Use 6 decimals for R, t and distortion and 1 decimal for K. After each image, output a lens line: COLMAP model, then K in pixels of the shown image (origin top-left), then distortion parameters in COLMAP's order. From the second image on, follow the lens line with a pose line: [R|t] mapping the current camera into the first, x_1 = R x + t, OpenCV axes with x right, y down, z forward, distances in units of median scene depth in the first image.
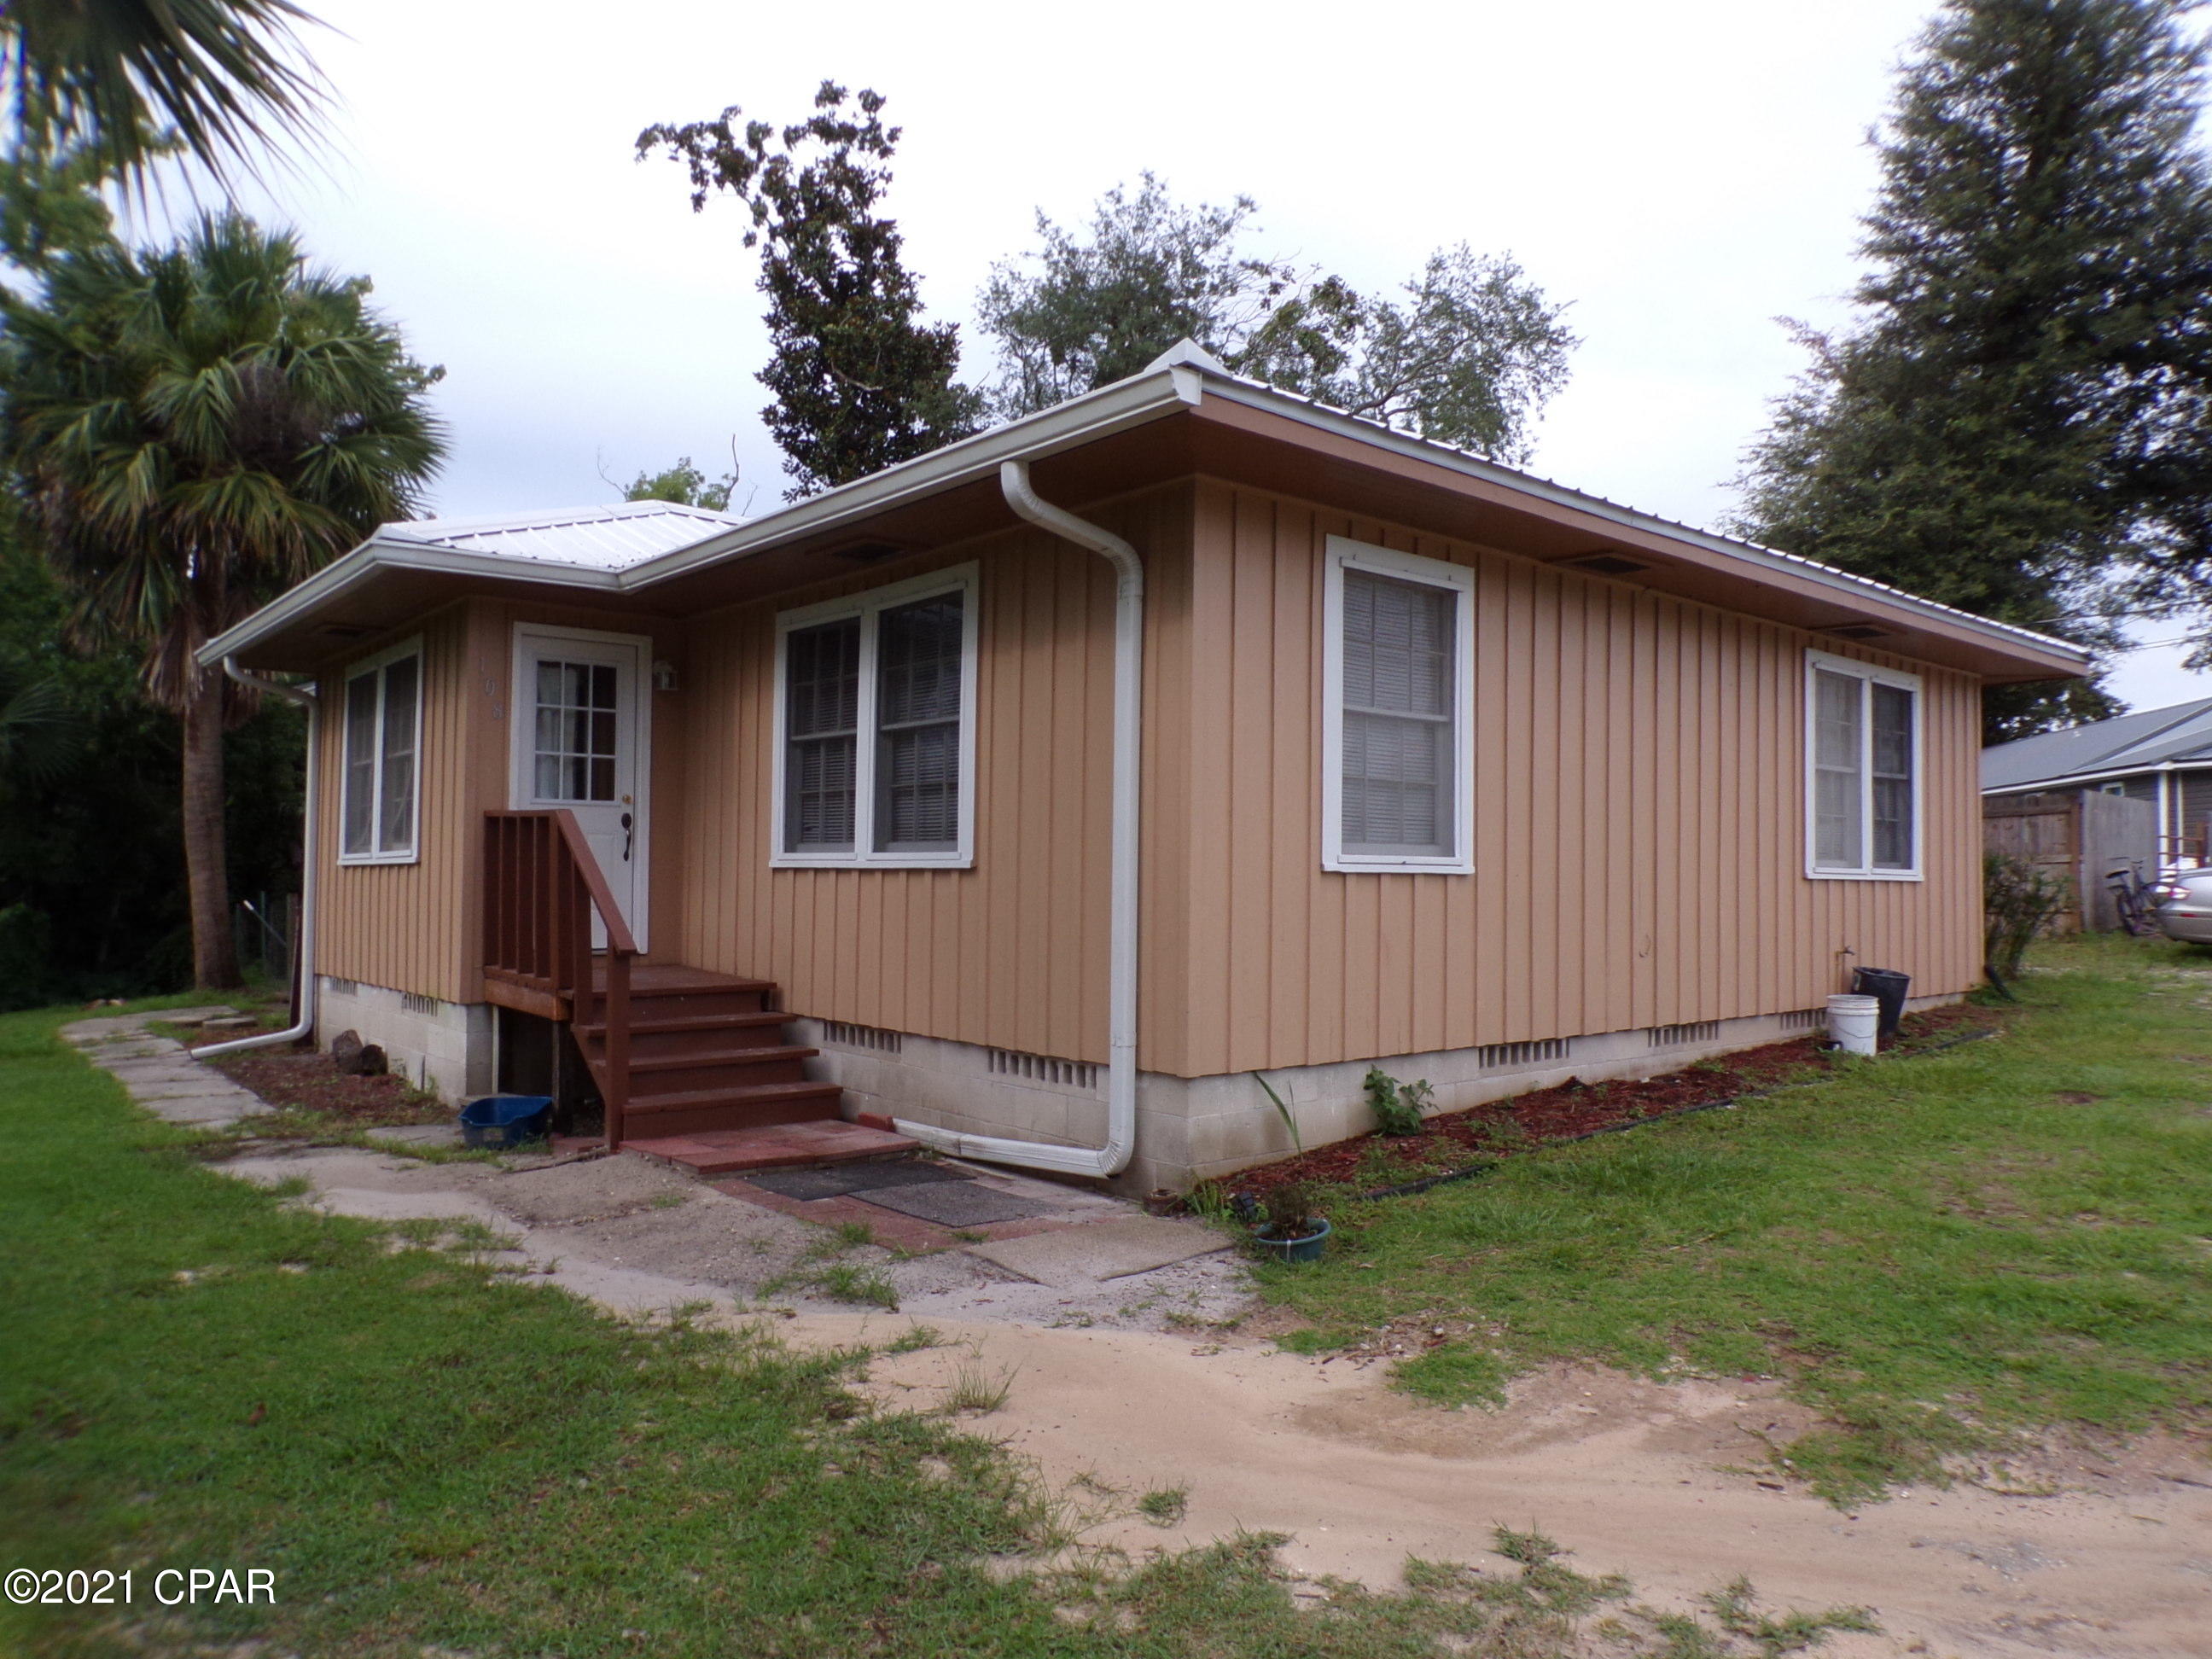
lens RADIAL K [[1485.0, 0, 1103.9], [0, 1485.0, 857.4], [0, 0, 1]] dist [-0.008511, 0.003524]
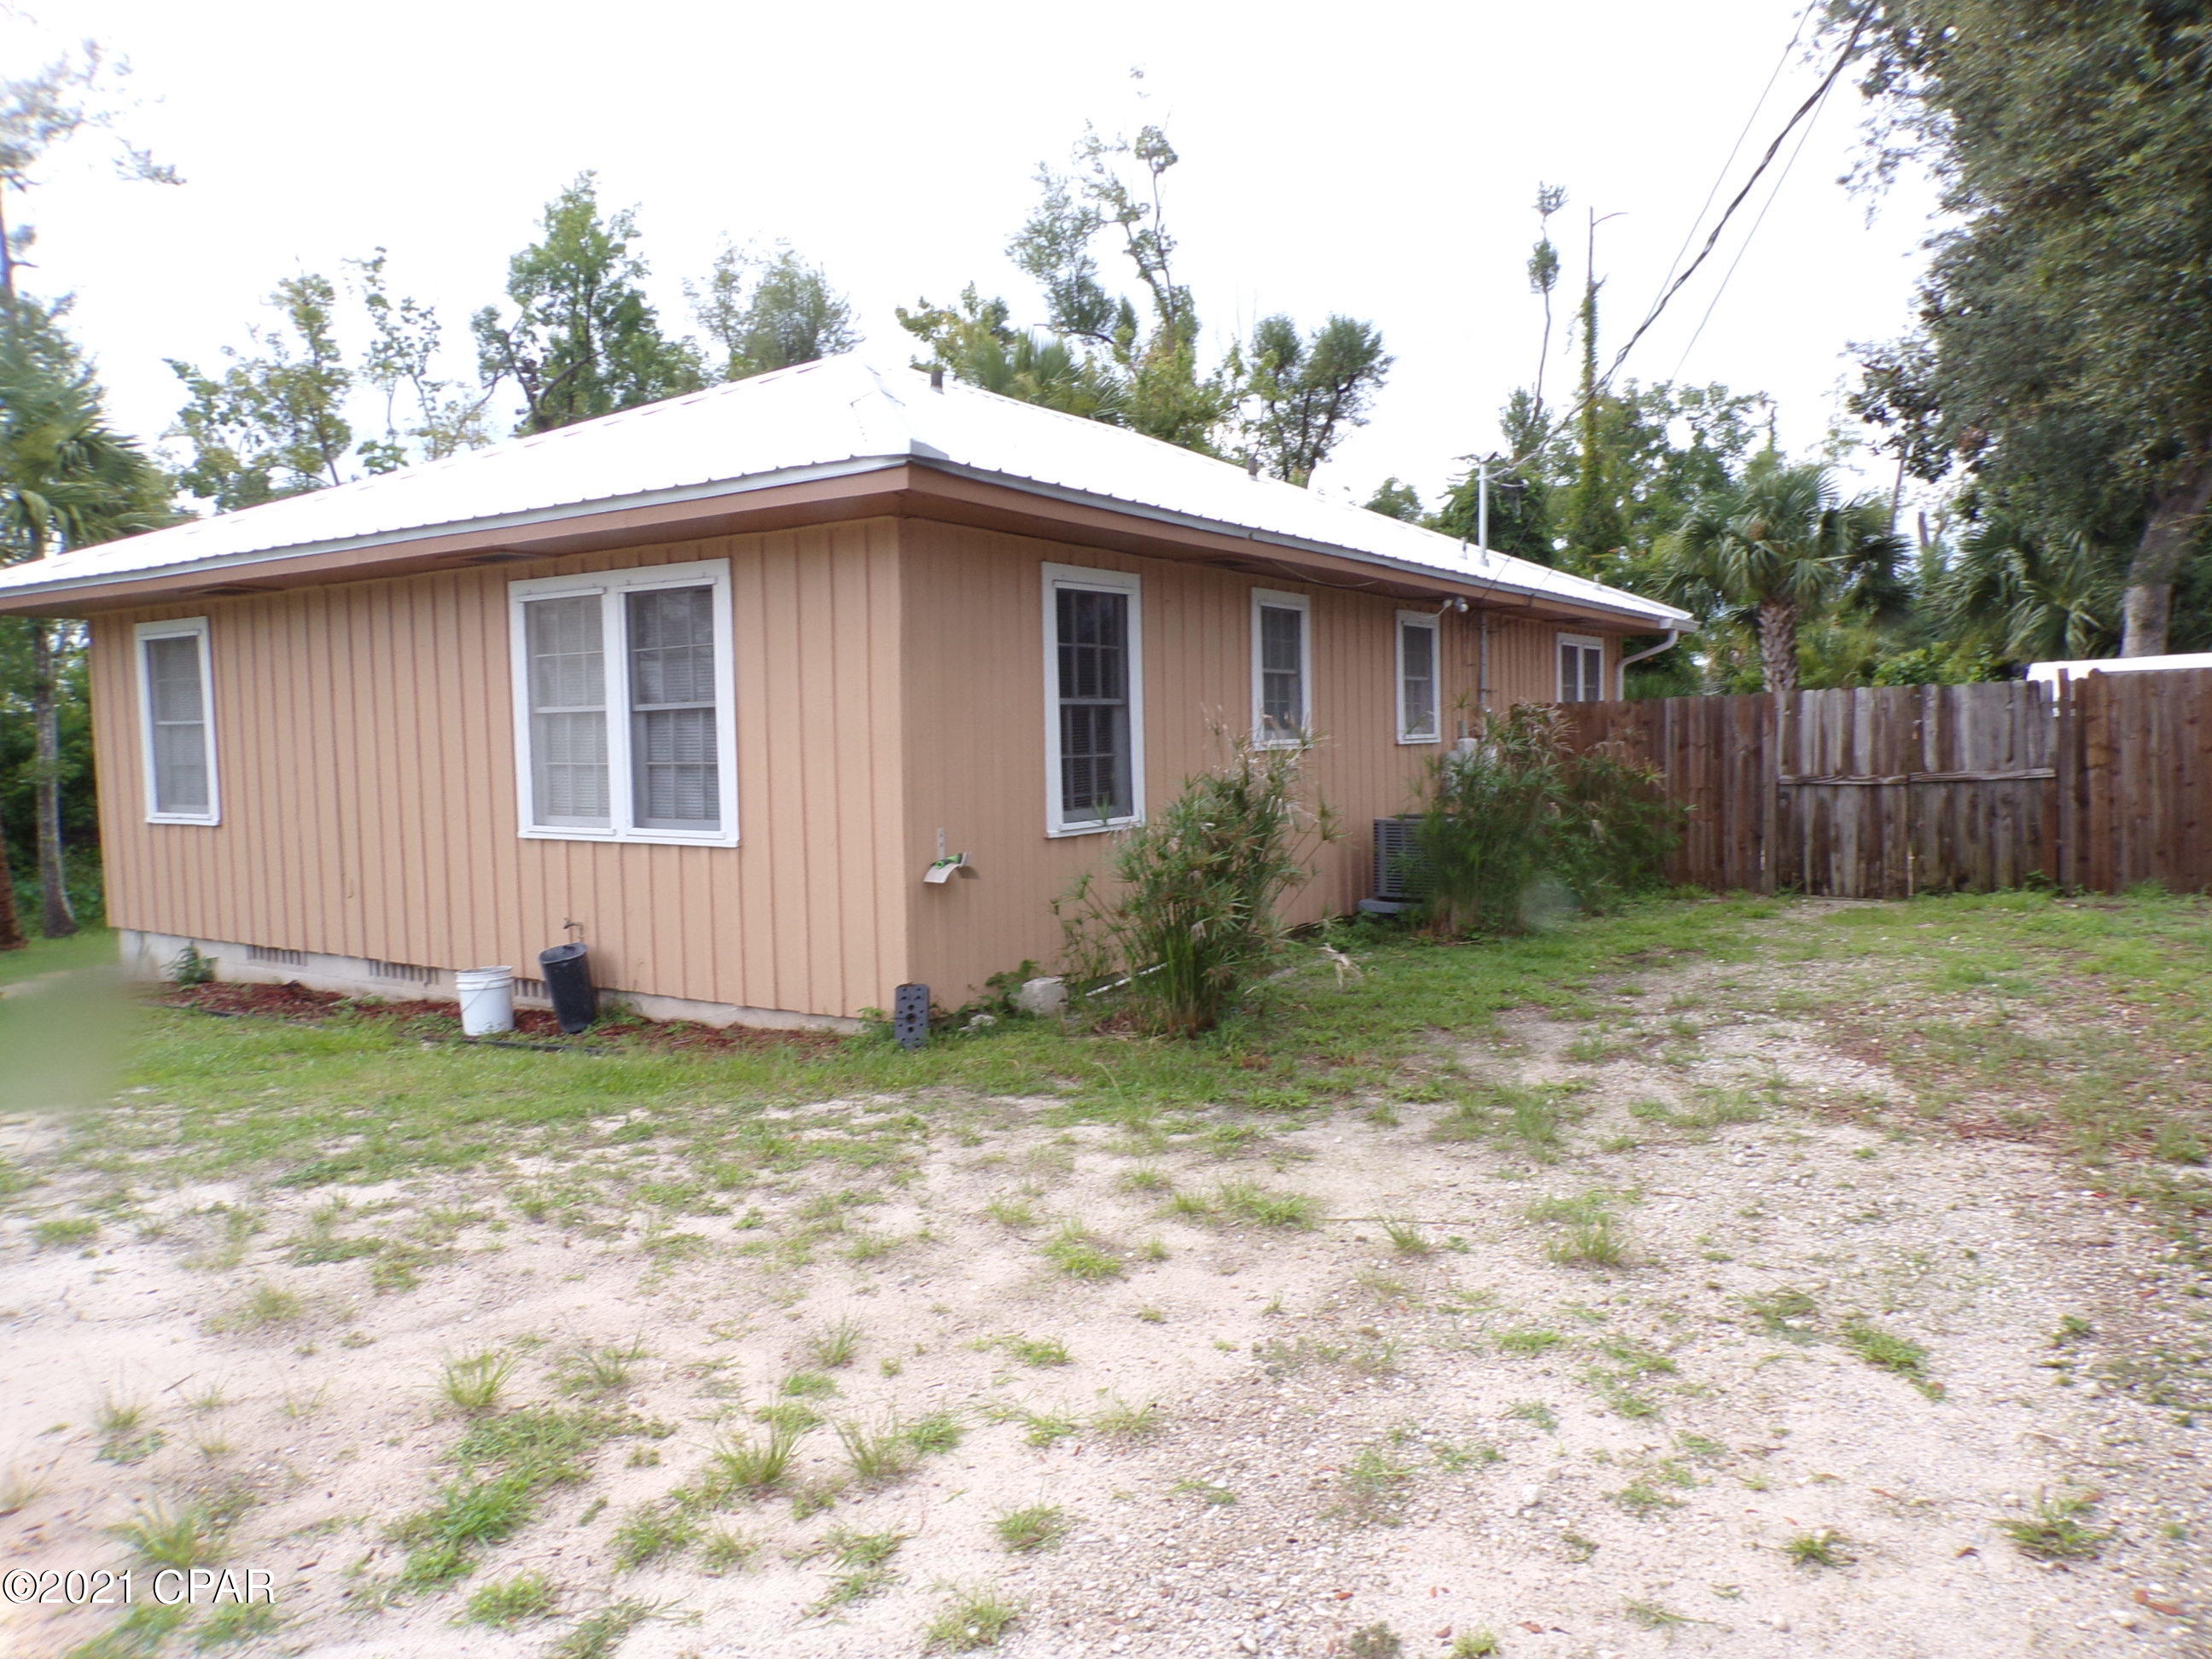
lens RADIAL K [[1485.0, 0, 1103.9], [0, 1485.0, 857.4], [0, 0, 1]] dist [-0.008511, 0.003524]
pose [[0.267391, 0.062368, -0.961568, 1.764073], [0.022802, 0.997214, 0.071021, -0.038650], [0.963318, -0.040916, 0.265224, 1.349945]]
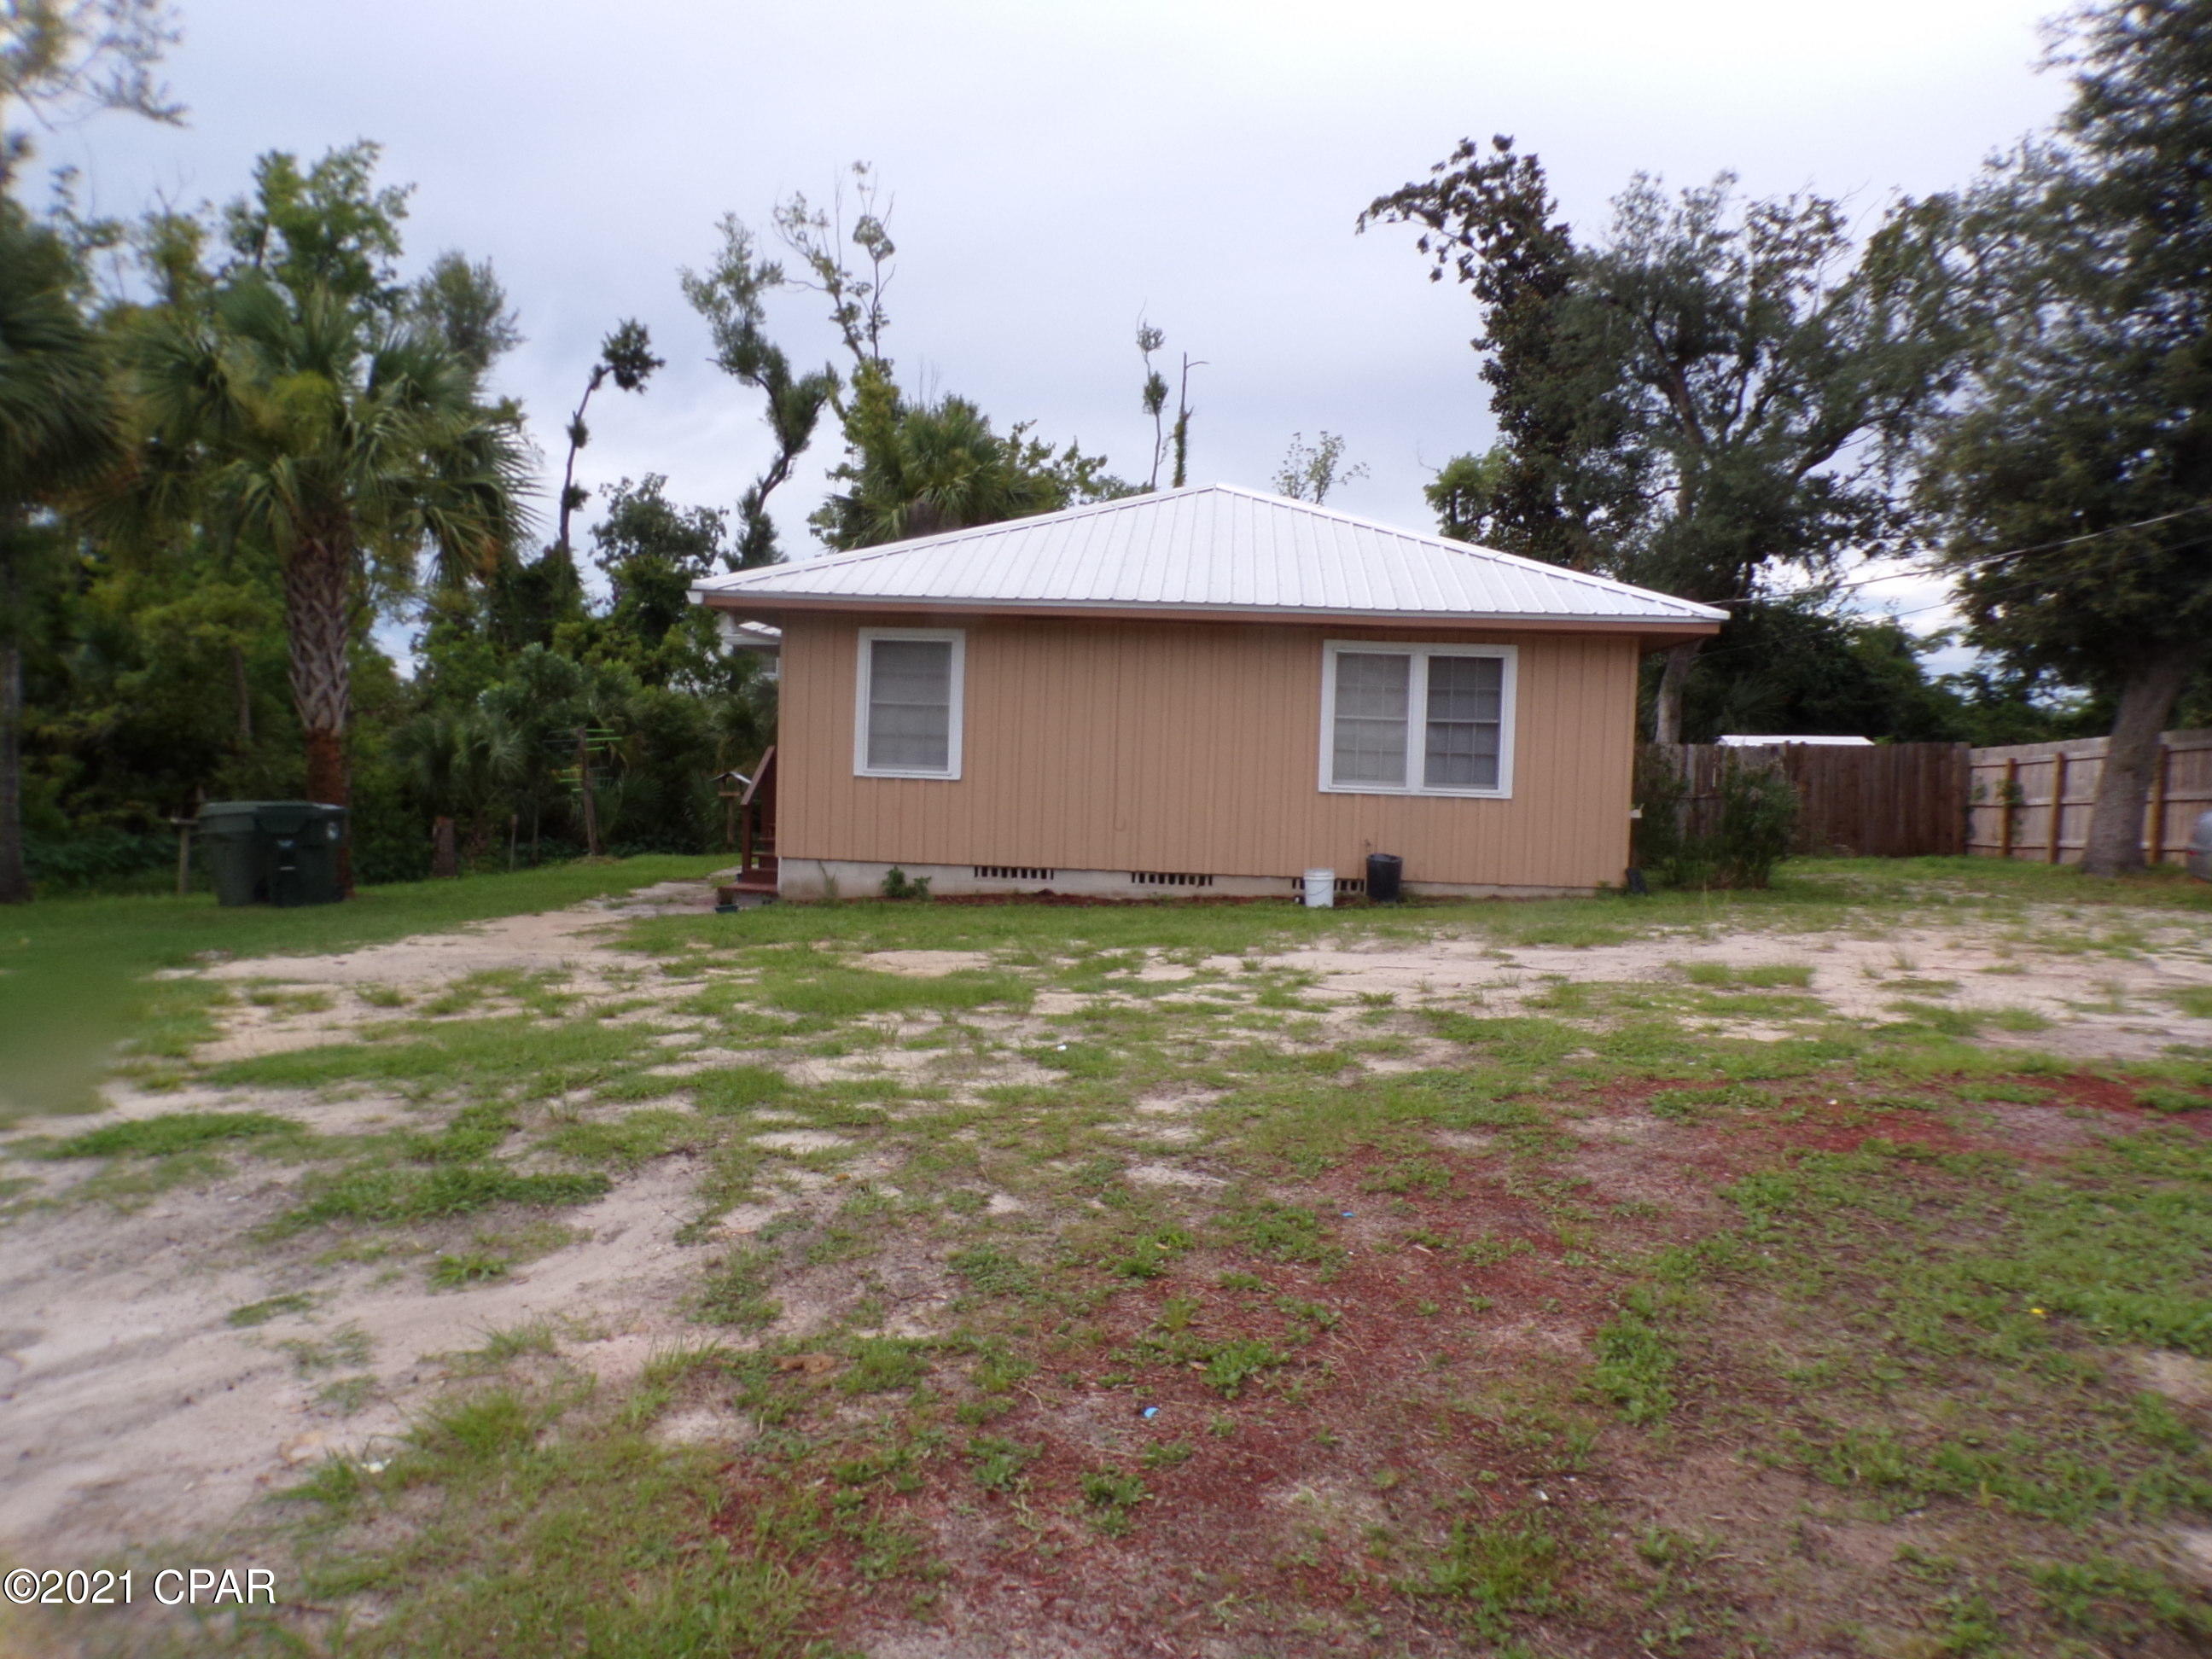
lens RADIAL K [[1566.7, 0, 1106.0], [0, 1566.7, 829.5], [0, 0, 1]] dist [0.003258, 0.005952]
pose [[0.712837, 0.032620, -0.700571, 1.767995], [-0.019762, 0.999455, 0.026428, 0.017671], [0.701051, -0.004994, 0.713093, -0.370931]]
